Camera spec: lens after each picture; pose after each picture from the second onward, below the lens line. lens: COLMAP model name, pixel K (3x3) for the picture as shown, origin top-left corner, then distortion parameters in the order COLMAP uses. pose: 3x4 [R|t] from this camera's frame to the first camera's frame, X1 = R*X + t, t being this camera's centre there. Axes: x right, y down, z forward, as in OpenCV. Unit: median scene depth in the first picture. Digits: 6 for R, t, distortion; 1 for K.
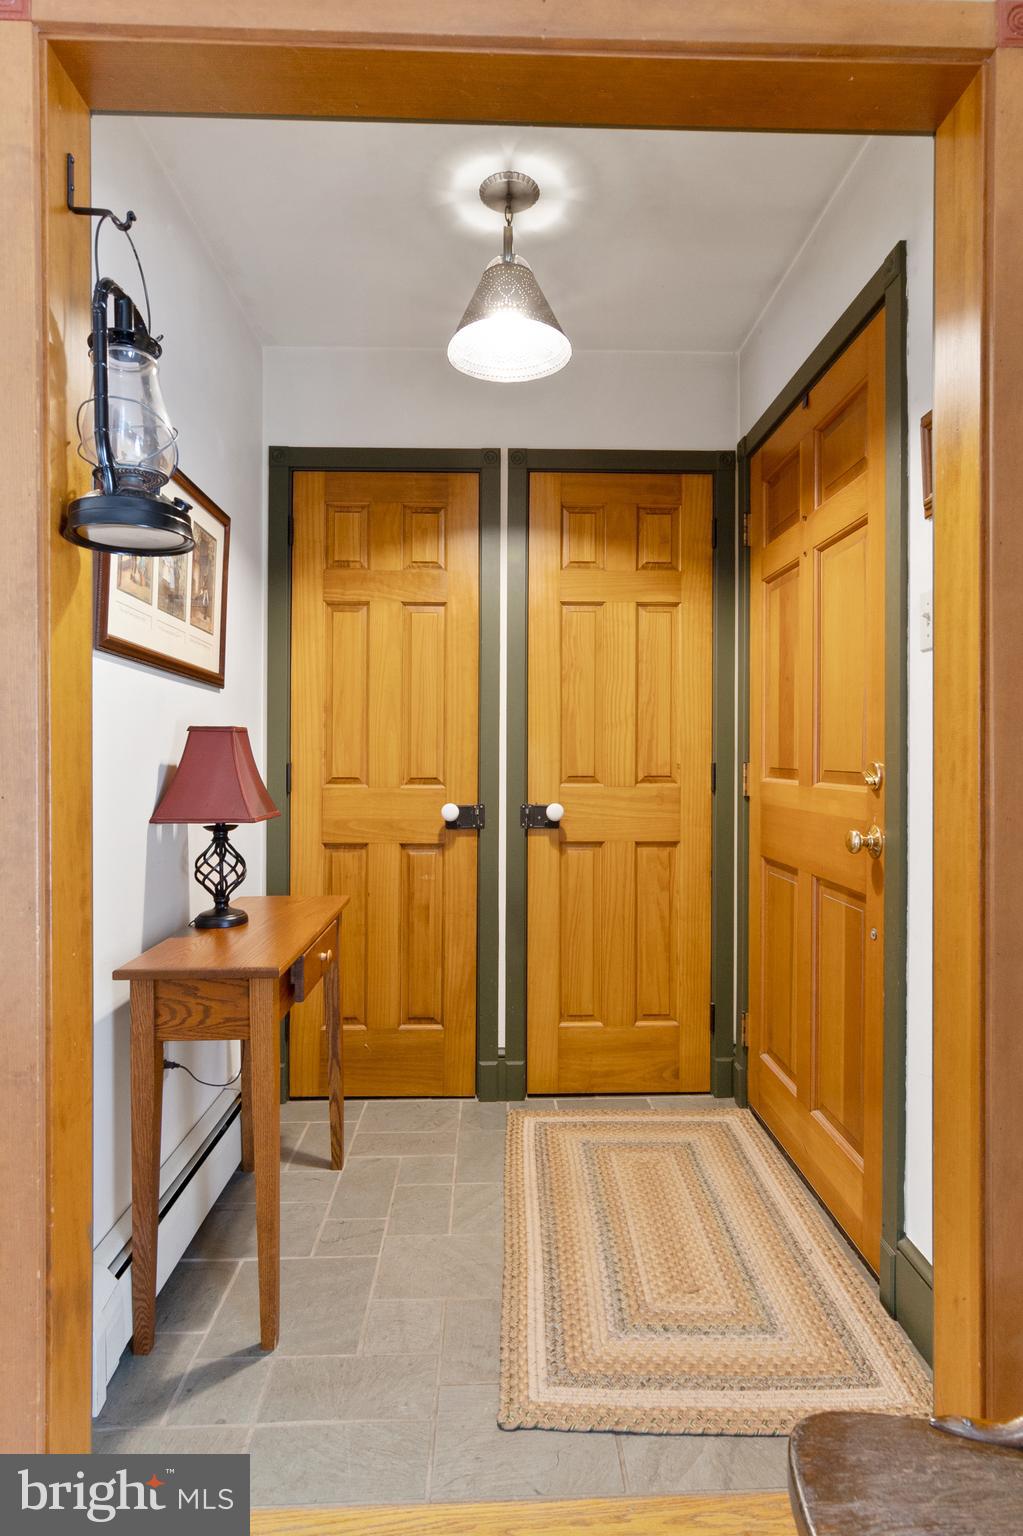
lens RADIAL K [[783.9, 0, 518.4], [0, 783.9, 762.2], [0, 0, 1]] dist [-0.005062, 0.007089]
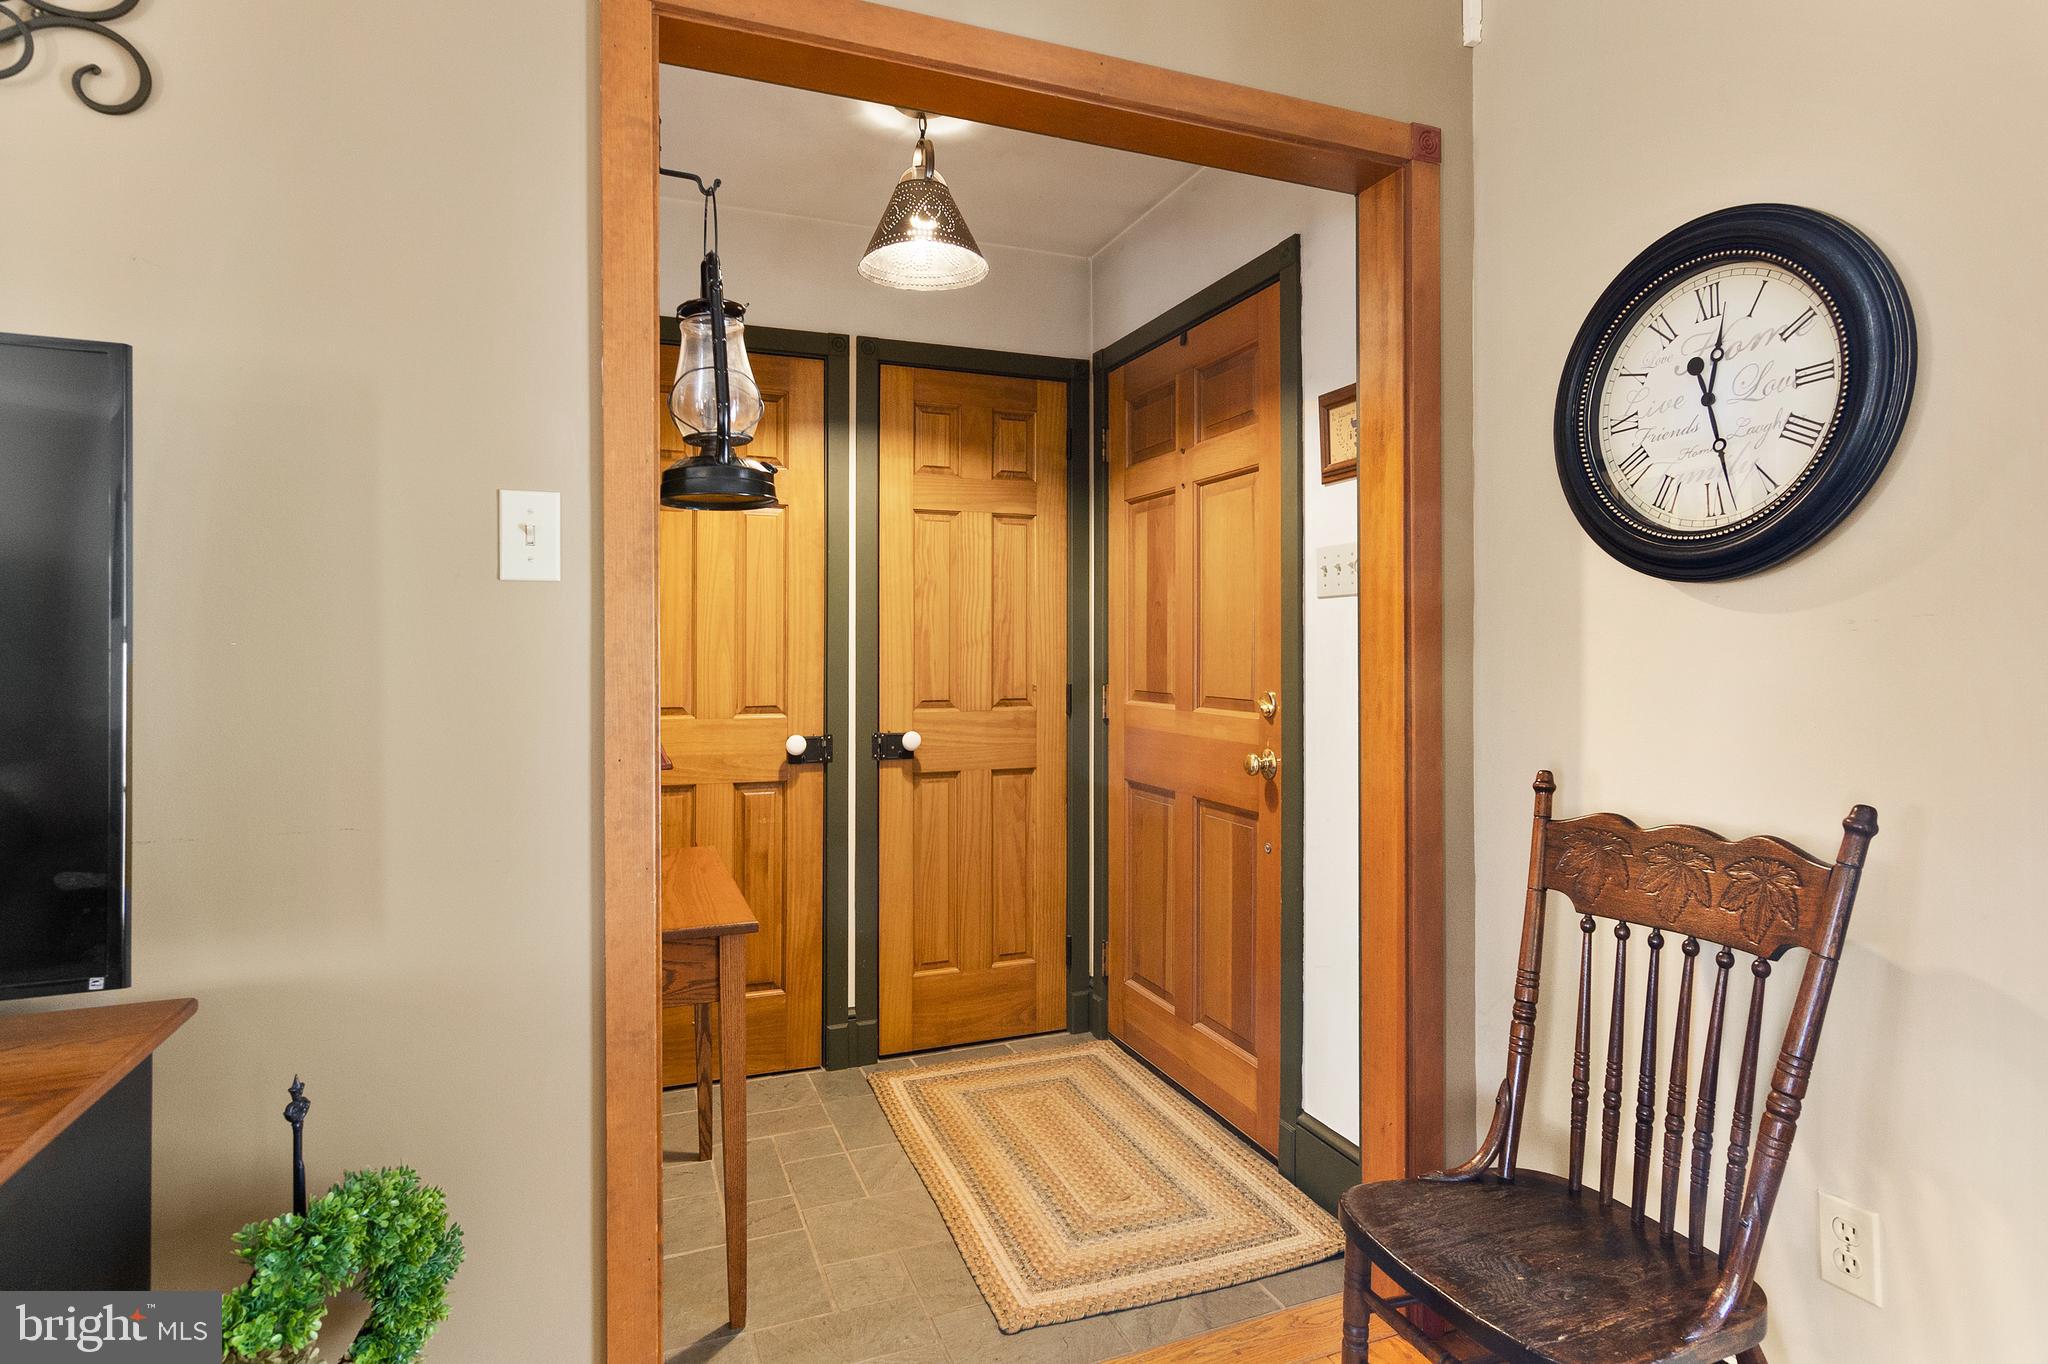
lens RADIAL K [[1045.2, 0, 978.9], [0, 1045.2, 654.2], [0, 0, 1]] dist [-0.005062, 0.007089]
pose [[0.946070, -0.004516, 0.323930, -0.321169], [0.004748, 0.999989, 0.000072, -0.043699], [-0.323927, 0.001470, 0.946081, -0.204991]]
